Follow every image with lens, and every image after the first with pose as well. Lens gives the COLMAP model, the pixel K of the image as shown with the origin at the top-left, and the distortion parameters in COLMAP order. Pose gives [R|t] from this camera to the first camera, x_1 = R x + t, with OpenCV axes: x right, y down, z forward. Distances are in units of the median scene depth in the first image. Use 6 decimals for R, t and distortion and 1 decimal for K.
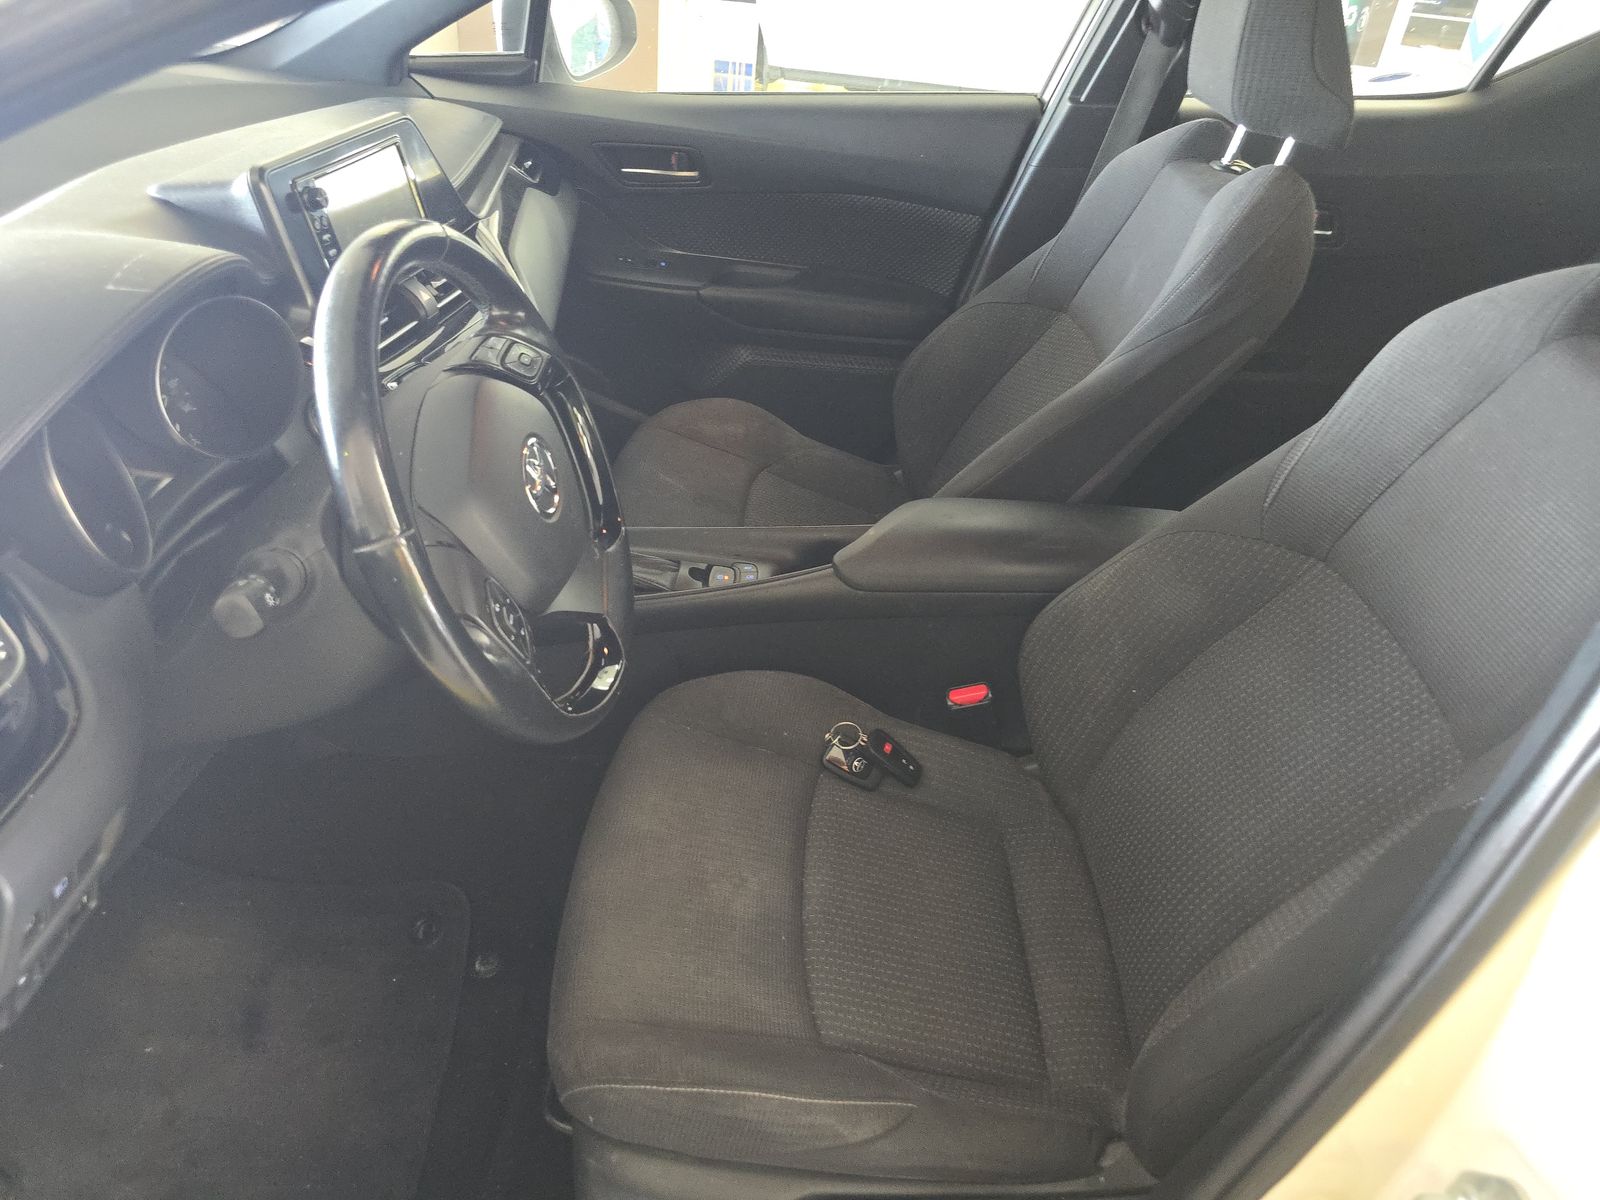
lens RADIAL K [[1087.4, 0, 796.7], [0, 1087.4, 601.6], [0, 0, 1]] dist [0.023551, -0.019075]
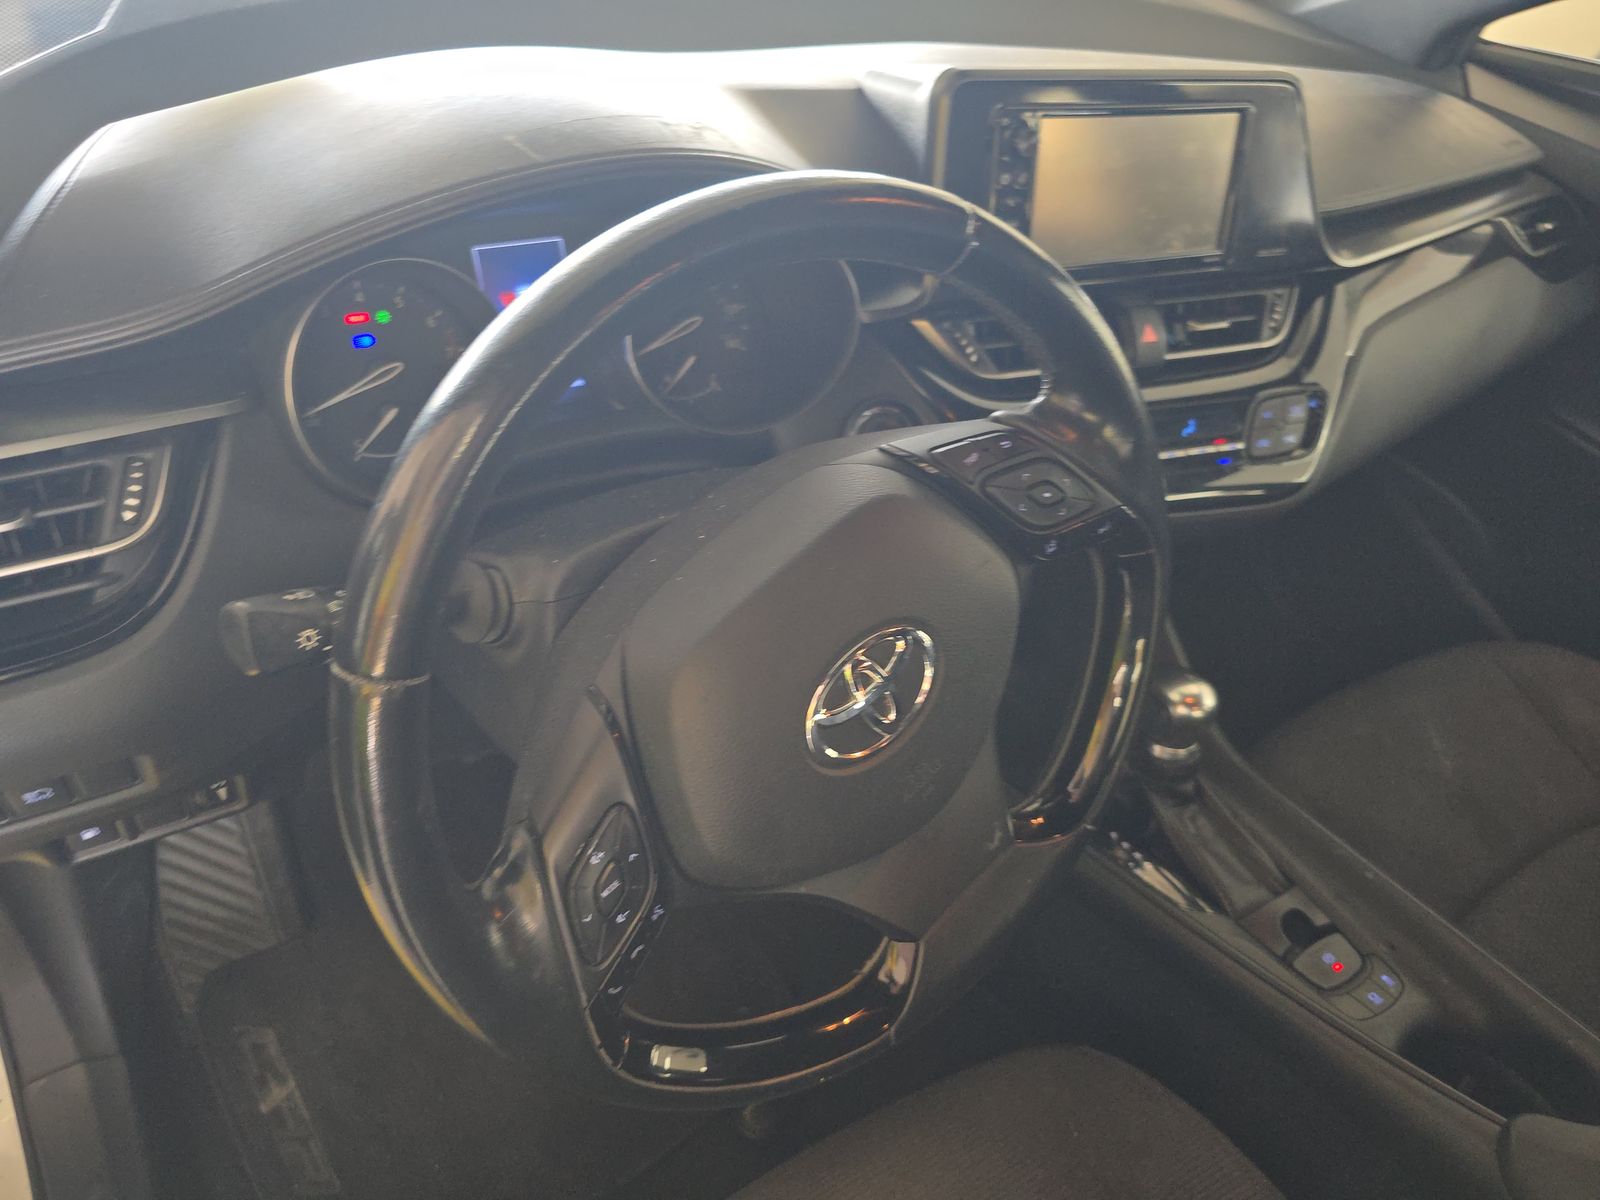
lens RADIAL K [[1087.4, 0, 802.3], [0, 1087.4, 598.8], [0, 0, 1]] dist [0.023551, -0.019075]
pose [[0.572300, 0.524627, -0.630269, 0.034959], [-0.525593, 0.824625, 0.209155, -0.154046], [0.629464, 0.211565, 0.747673, 0.354592]]
